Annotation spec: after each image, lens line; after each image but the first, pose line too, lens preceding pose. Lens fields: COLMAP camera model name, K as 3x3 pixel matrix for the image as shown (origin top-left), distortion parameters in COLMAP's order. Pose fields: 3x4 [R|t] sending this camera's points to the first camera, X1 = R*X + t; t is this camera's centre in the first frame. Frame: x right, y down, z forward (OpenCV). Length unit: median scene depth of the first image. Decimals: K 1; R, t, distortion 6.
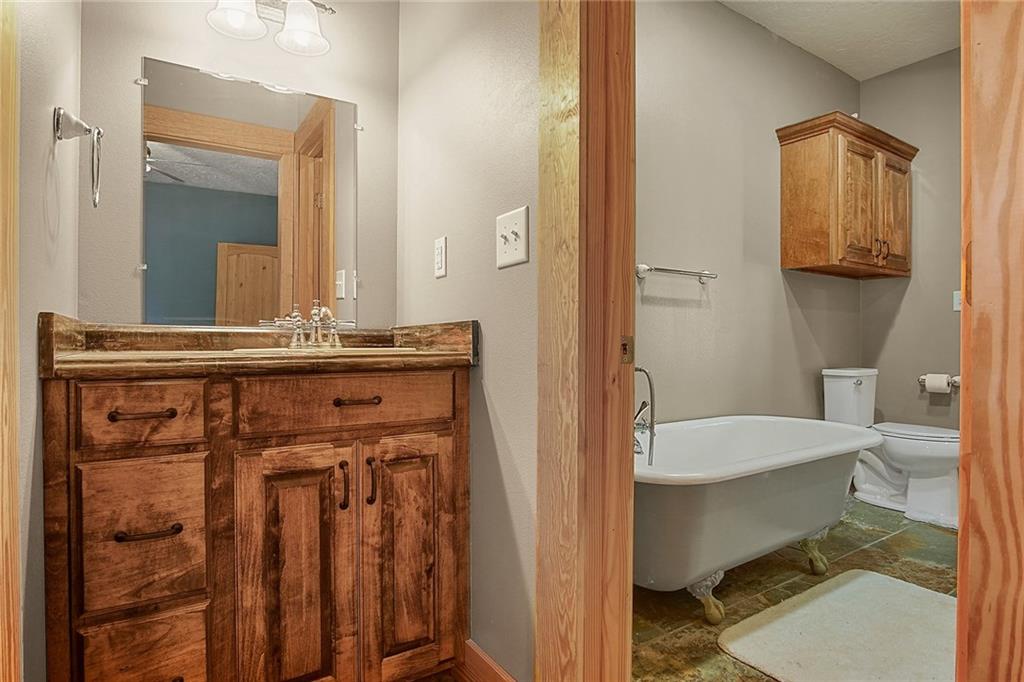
lens RADIAL K [[560.2, 0, 514.5], [0, 560.2, 342.8], [0, 0, 1]] dist [-0.030820, 0.007065]
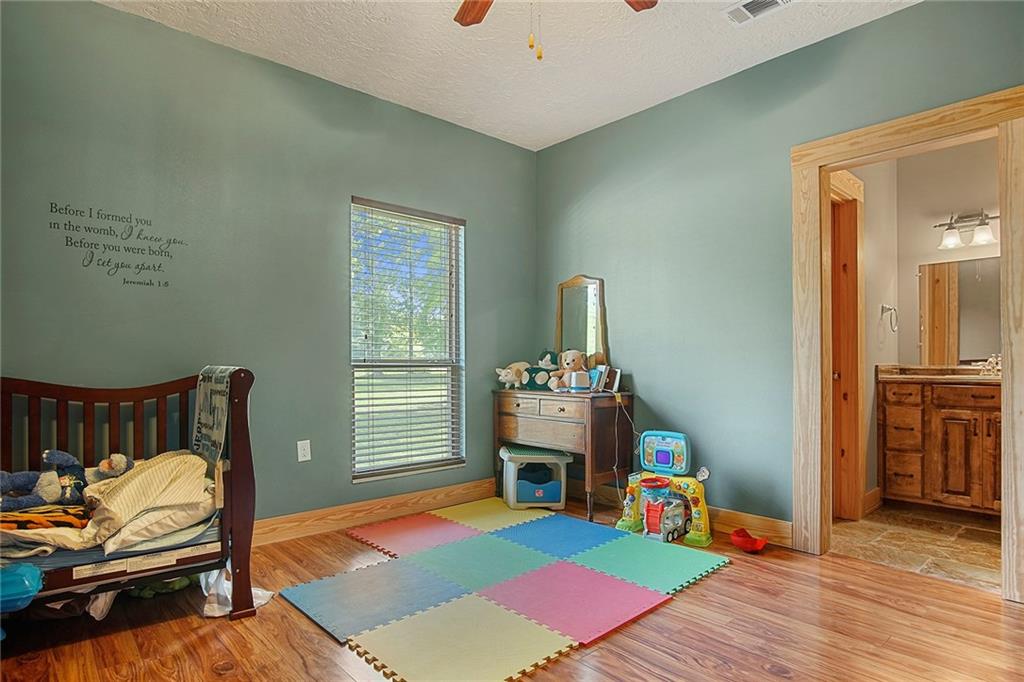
lens RADIAL K [[560.2, 0, 513.0], [0, 560.2, 349.7], [0, 0, 1]] dist [-0.030820, 0.007065]
pose [[0.136682, -0.021453, -0.990383, 2.224075], [-0.004841, 0.999739, -0.022324, -0.052209], [0.990603, 0.007846, 0.136543, -1.729149]]
